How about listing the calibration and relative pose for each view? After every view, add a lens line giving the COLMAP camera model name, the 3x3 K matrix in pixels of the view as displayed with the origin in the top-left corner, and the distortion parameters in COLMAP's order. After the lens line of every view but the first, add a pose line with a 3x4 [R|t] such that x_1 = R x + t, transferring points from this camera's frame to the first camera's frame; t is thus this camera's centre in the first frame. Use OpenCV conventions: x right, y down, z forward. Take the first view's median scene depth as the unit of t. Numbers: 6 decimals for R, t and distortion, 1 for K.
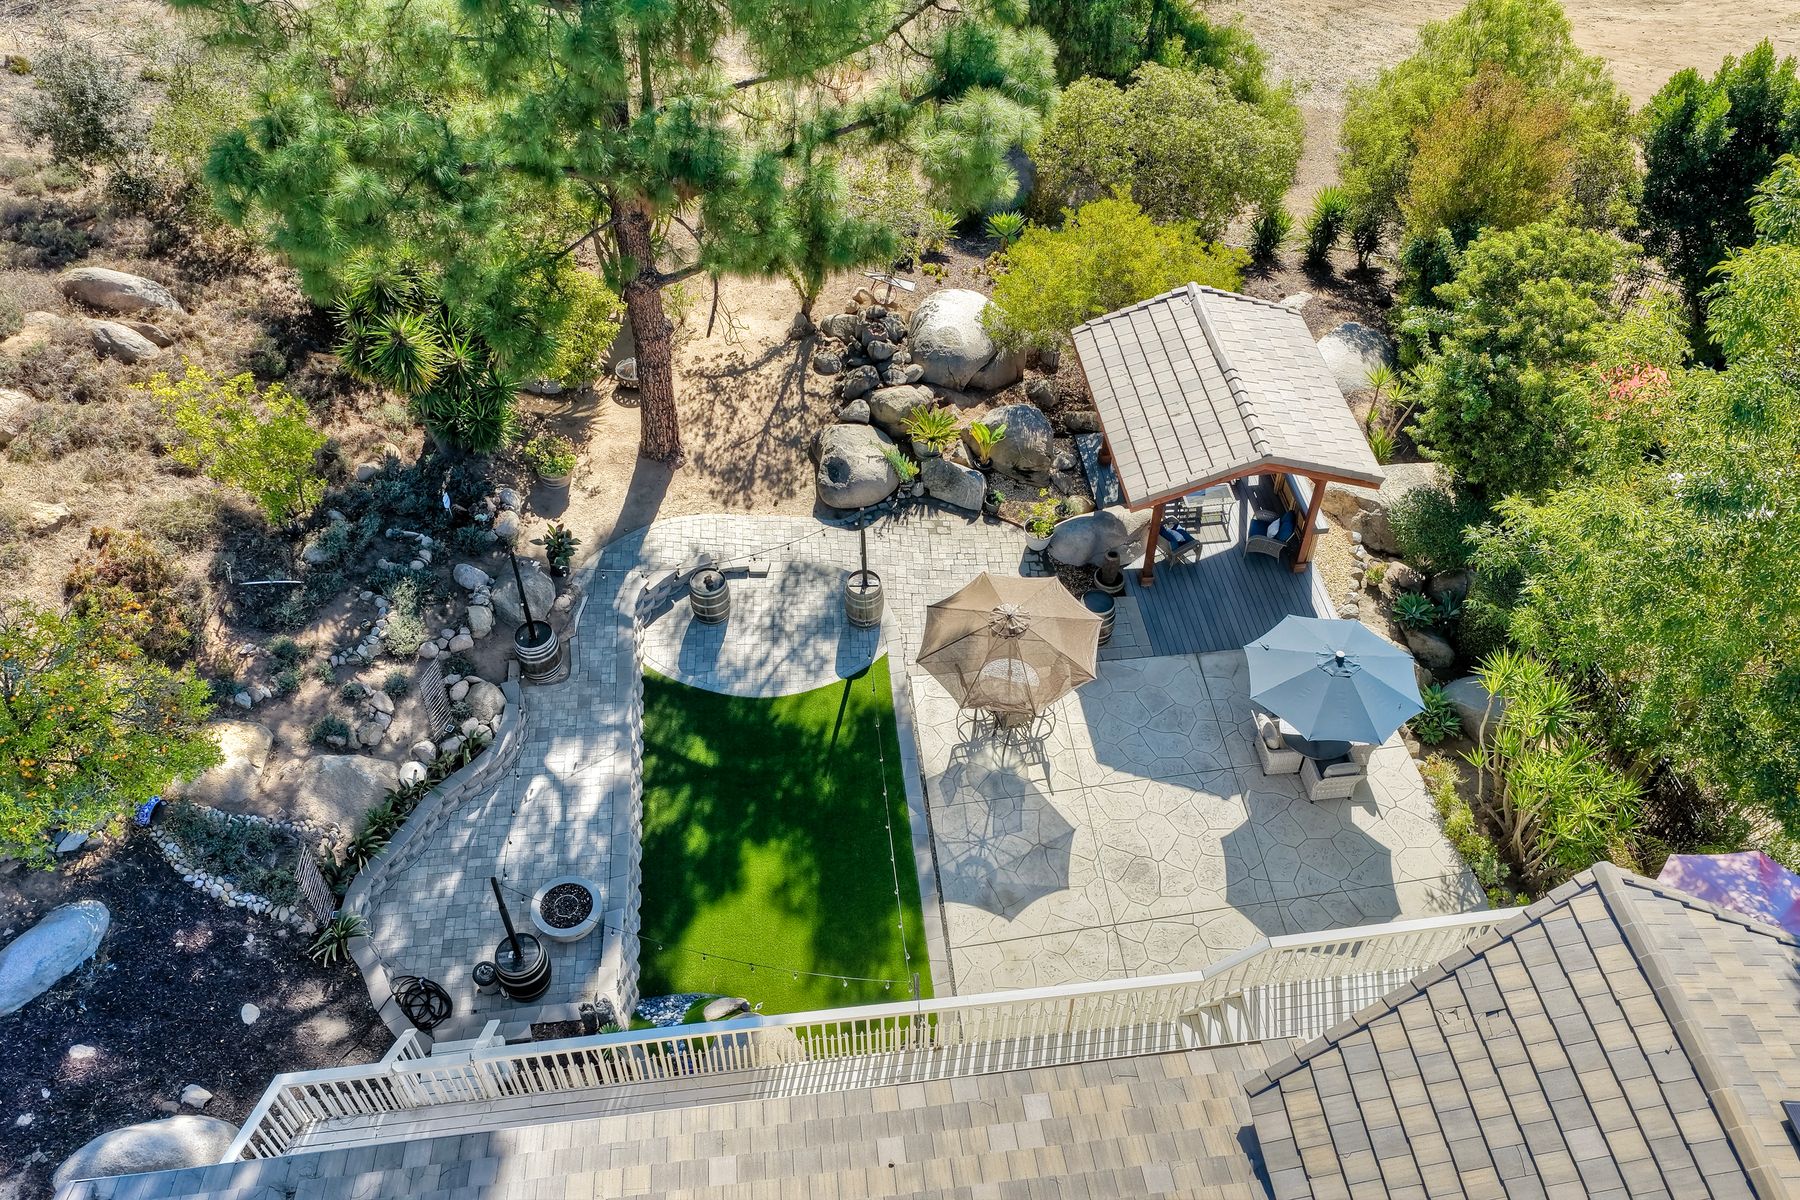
lens RADIAL K [[1512.4, 0, 894.8], [0, 1512.4, 575.7], [0, 0, 1]] dist [-0.010447, 0.030999]
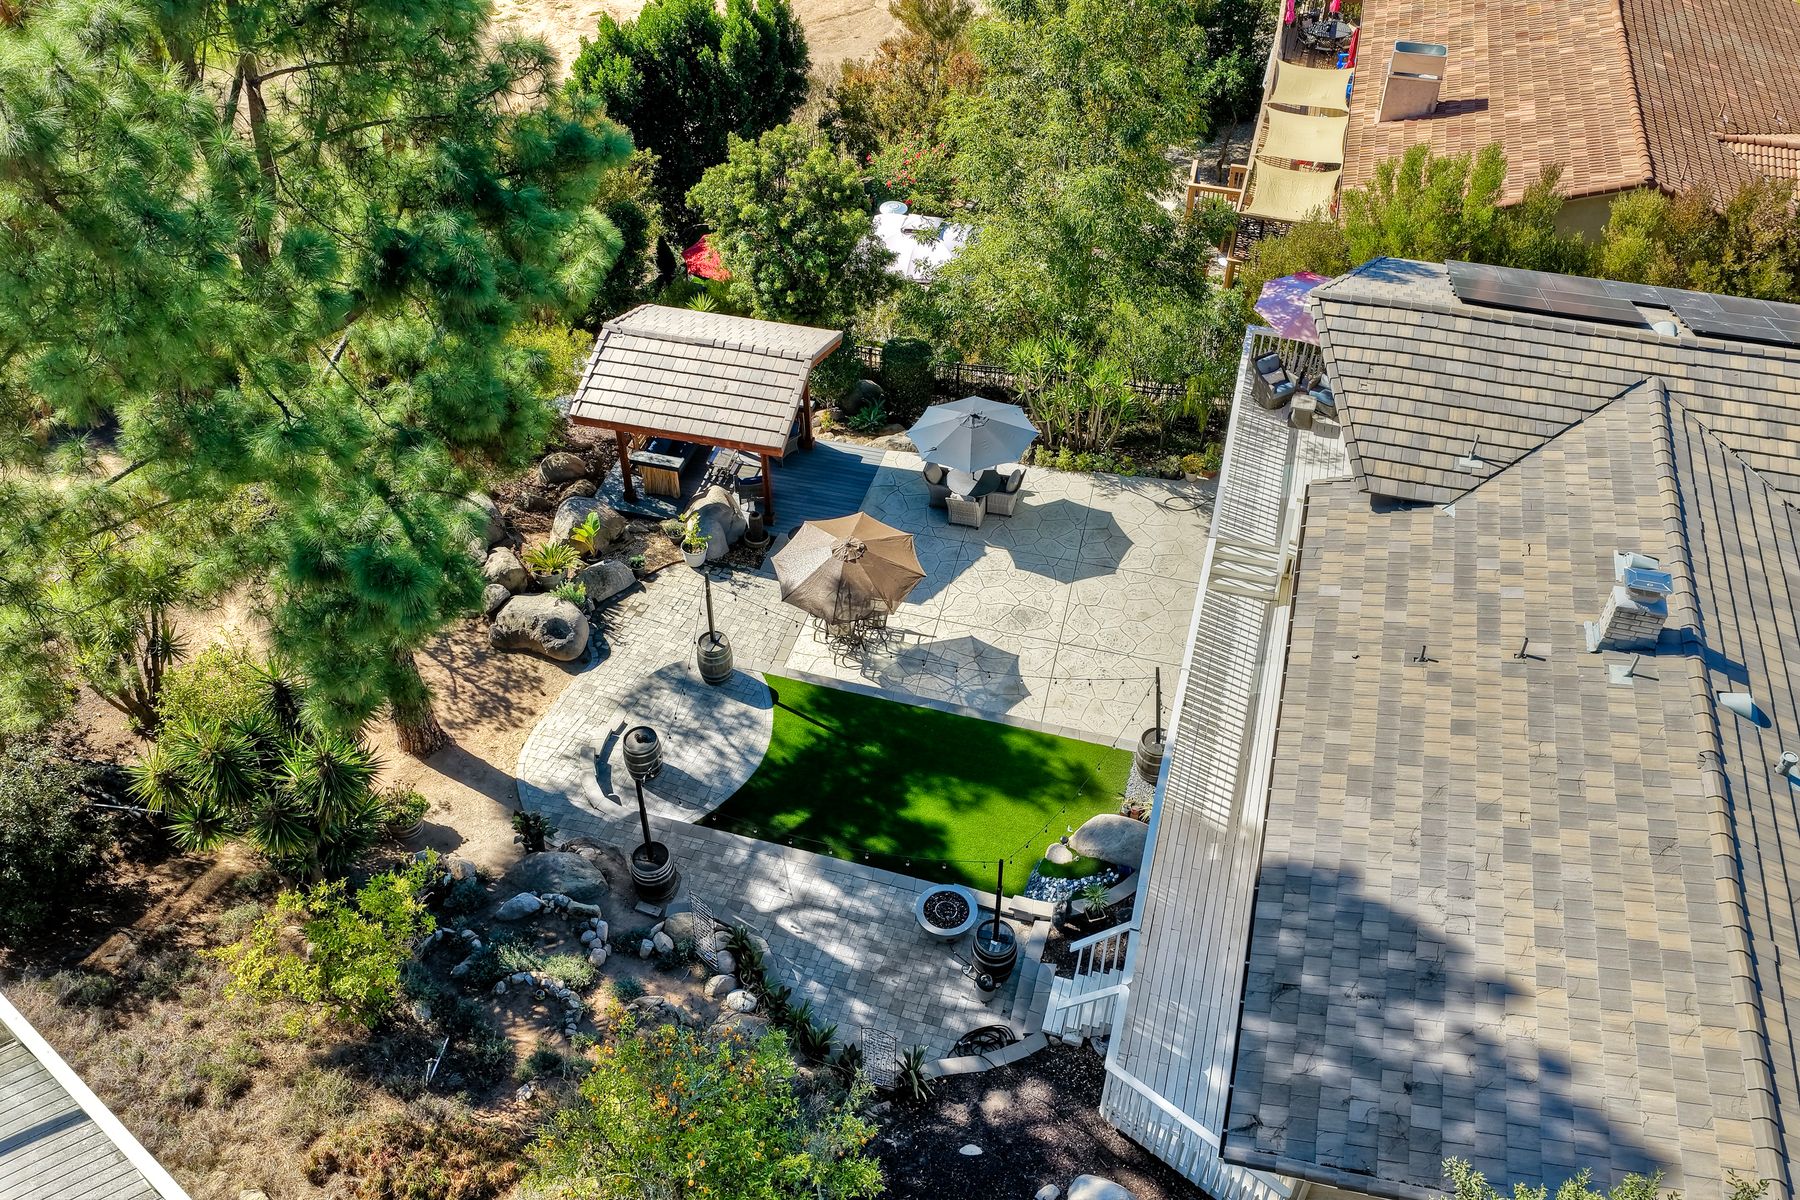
lens RADIAL K [[1512.4, 0, 905.7], [0, 1512.4, 590.4], [0, 0, 1]] dist [-0.010447, 0.030999]
pose [[0.381643, -0.631469, 0.674978, -0.711225], [0.677435, 0.687901, 0.260527, -0.220513], [-0.628833, 0.357825, 0.690312, 0.130439]]
